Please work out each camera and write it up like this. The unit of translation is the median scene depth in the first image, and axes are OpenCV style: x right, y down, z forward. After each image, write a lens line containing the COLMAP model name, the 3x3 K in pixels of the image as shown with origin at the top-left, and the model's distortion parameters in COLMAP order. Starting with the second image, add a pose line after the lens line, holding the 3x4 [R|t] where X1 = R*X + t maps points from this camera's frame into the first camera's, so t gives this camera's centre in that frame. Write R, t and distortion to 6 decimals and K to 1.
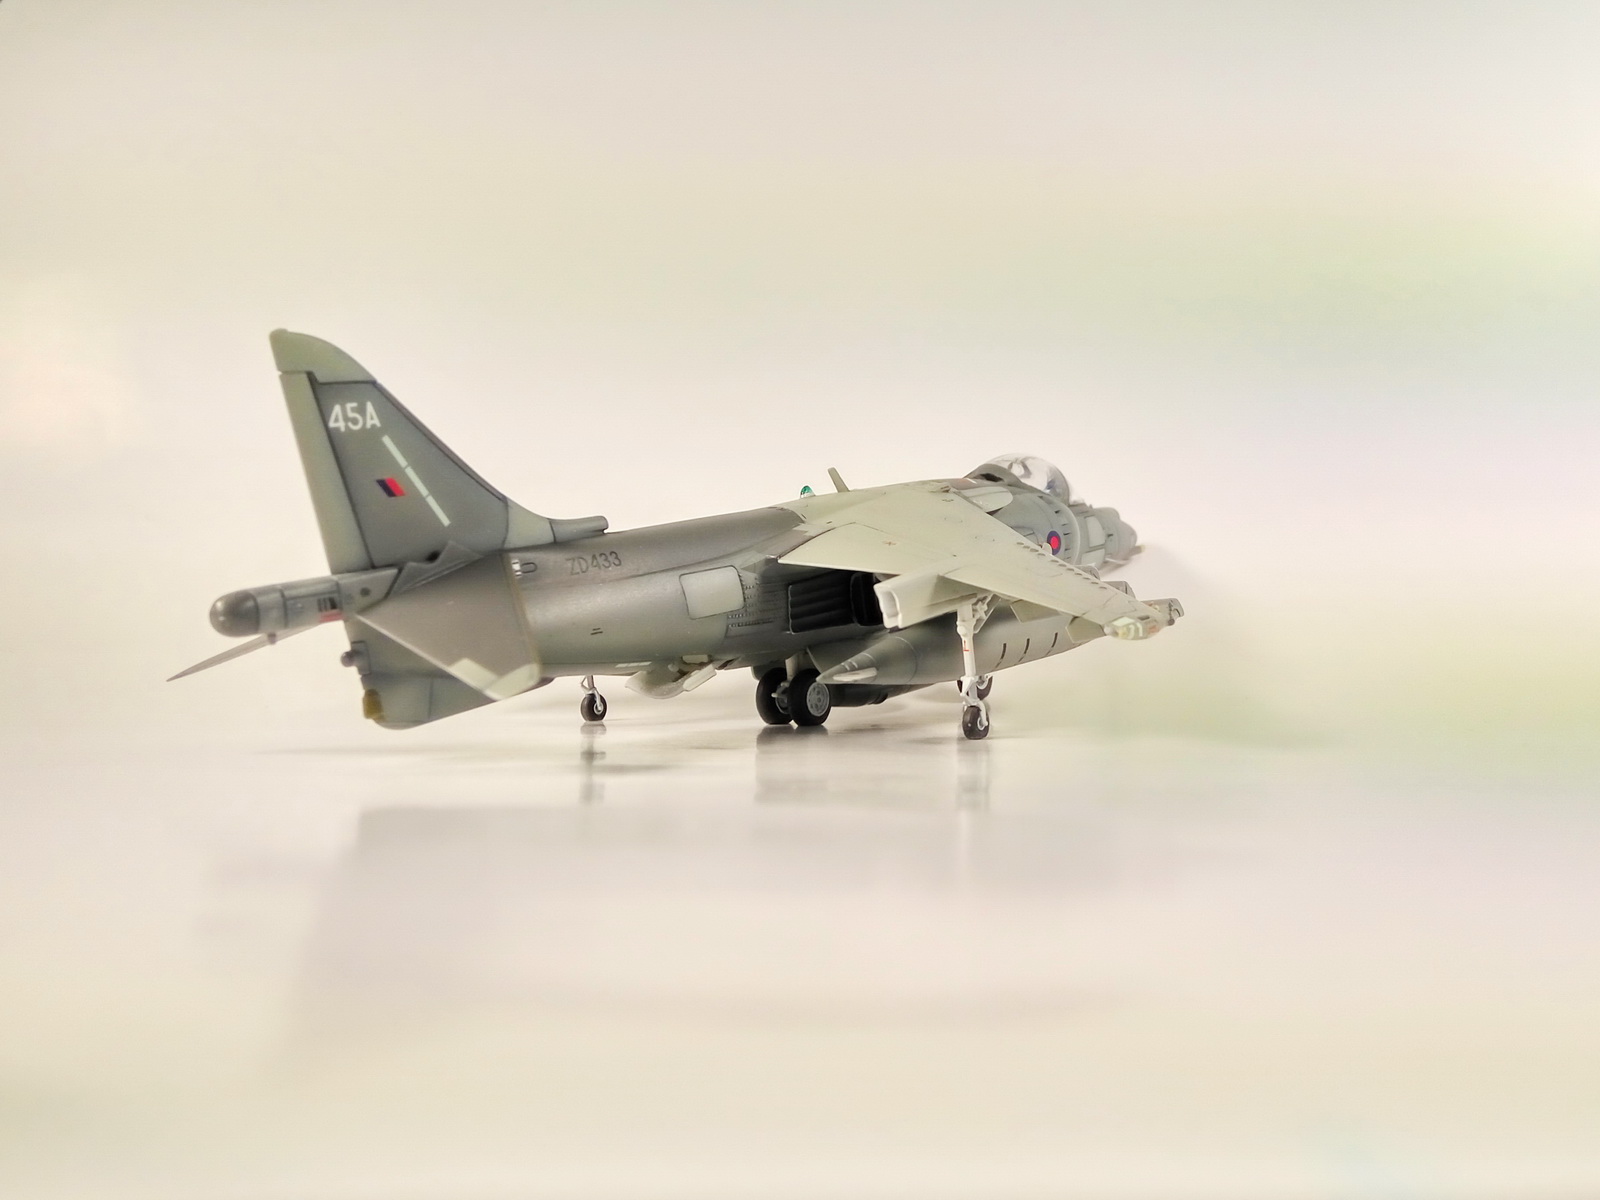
lens RADIAL K [[1391.0, 0, 800.0], [0, 1391.0, 600.0], [0, 0, 1]] dist [0.084800, -0.003810]
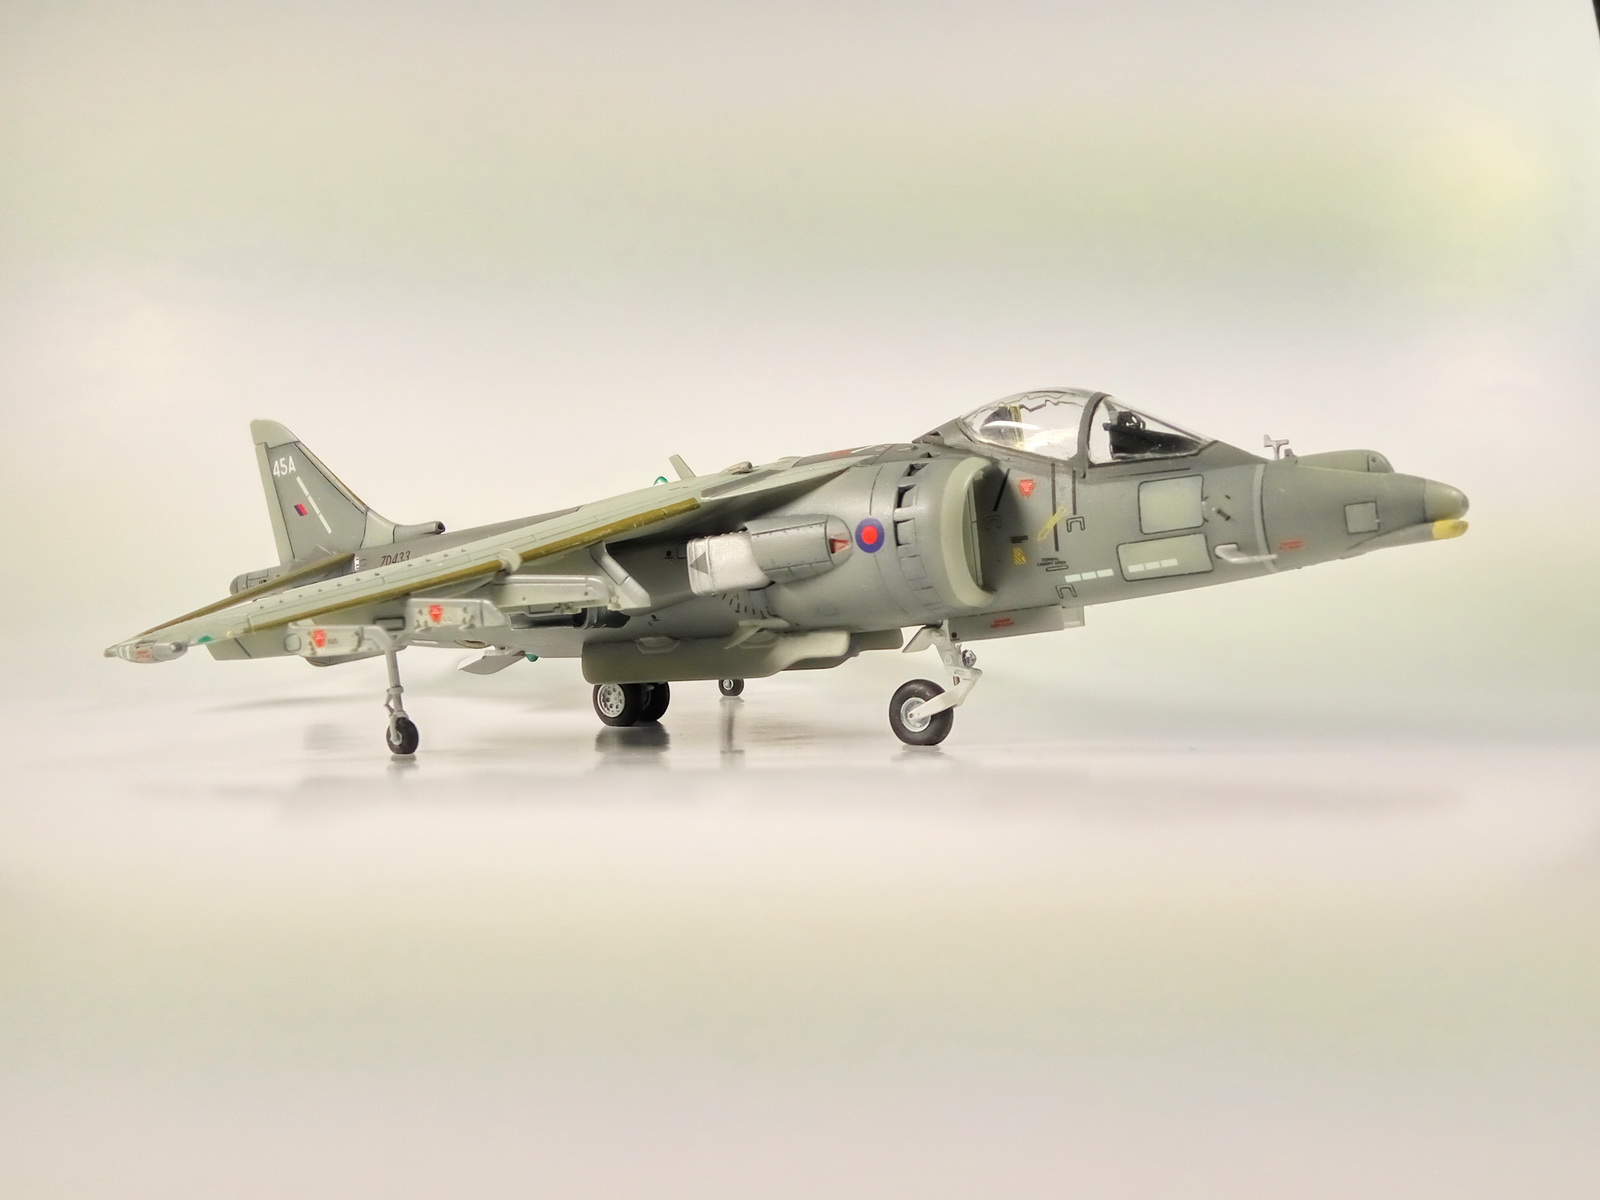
lens RADIAL K [[1391.0, 0, 800.0], [0, 1391.0, 600.0], [0, 0, 1]] dist [0.084800, -0.003810]
pose [[0.129649, 0.069754, -0.989103, 1.324766], [0.000606, 0.997517, 0.070426, -0.090044], [0.991560, -0.009730, 0.129284, 1.347370]]
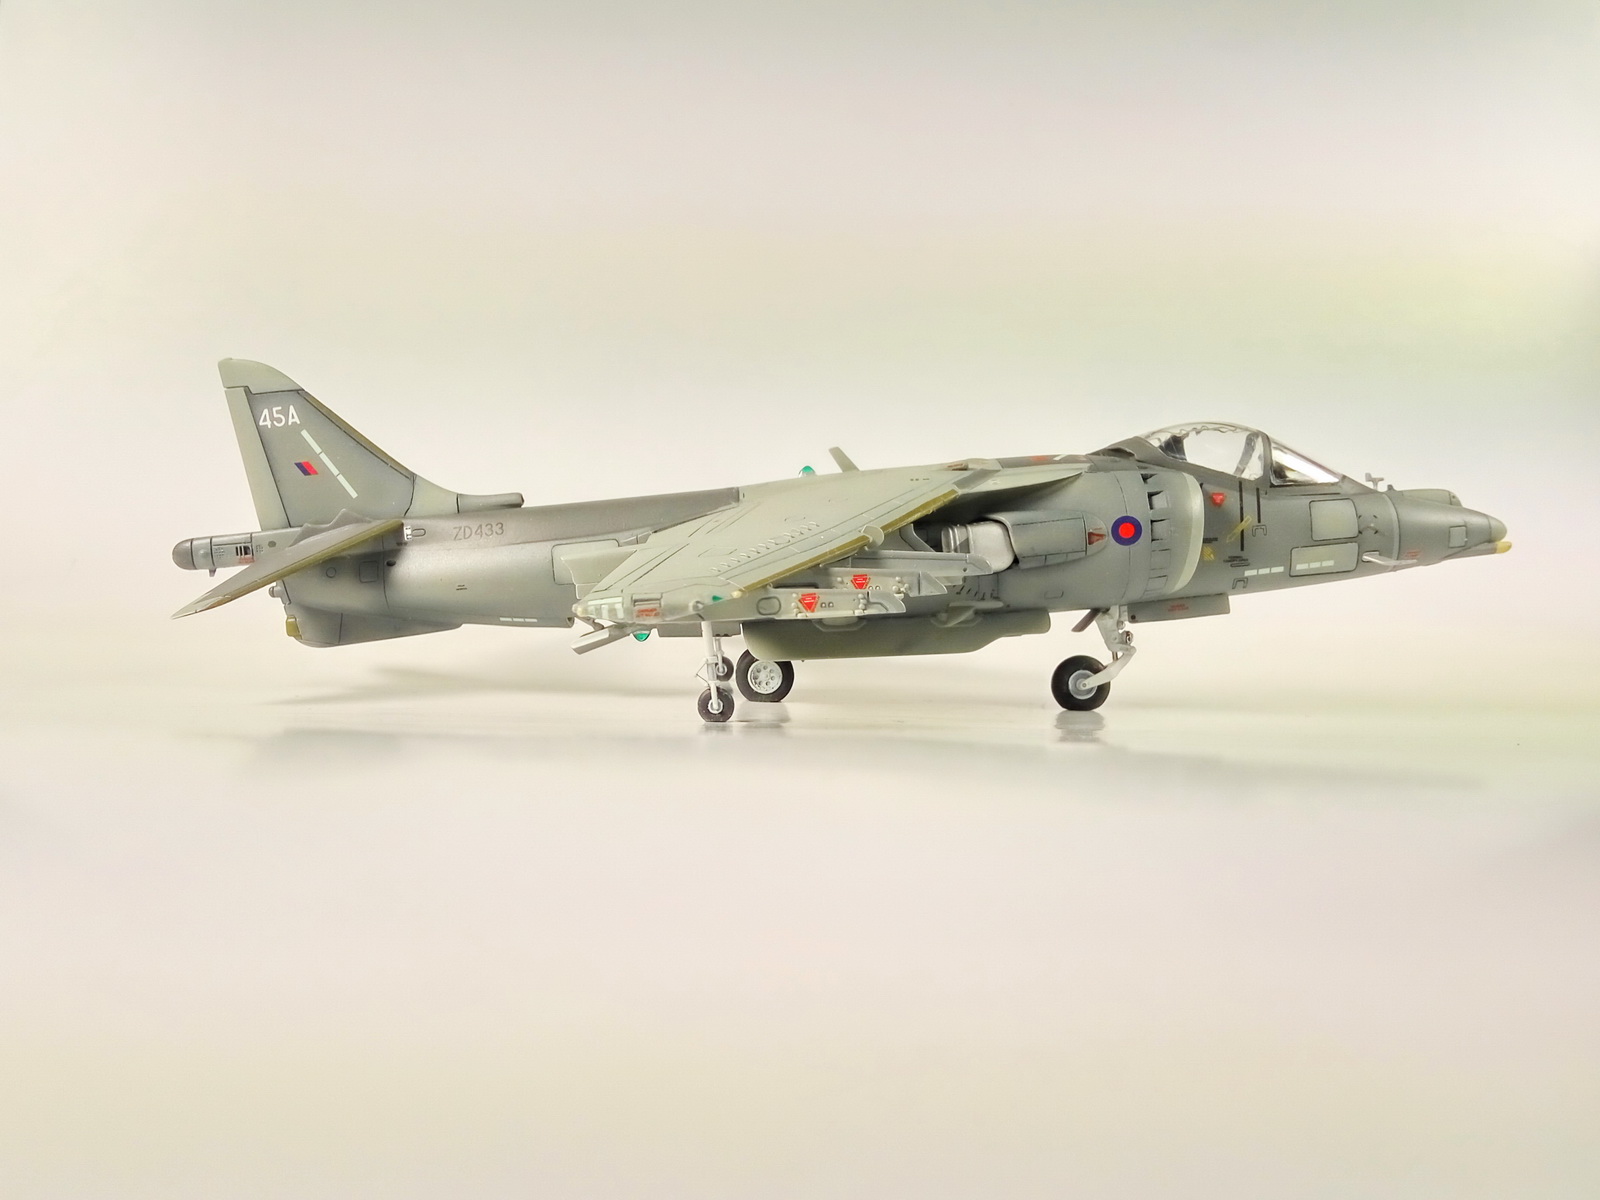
lens RADIAL K [[1391.0, 0, 800.0], [0, 1391.0, 600.0], [0, 0, 1]] dist [0.084800, -0.003810]
pose [[0.644380, 0.065759, -0.761873, 1.059482], [-0.057832, 0.997633, 0.037194, -0.031568], [0.762516, 0.020093, 0.646658, 0.489284]]
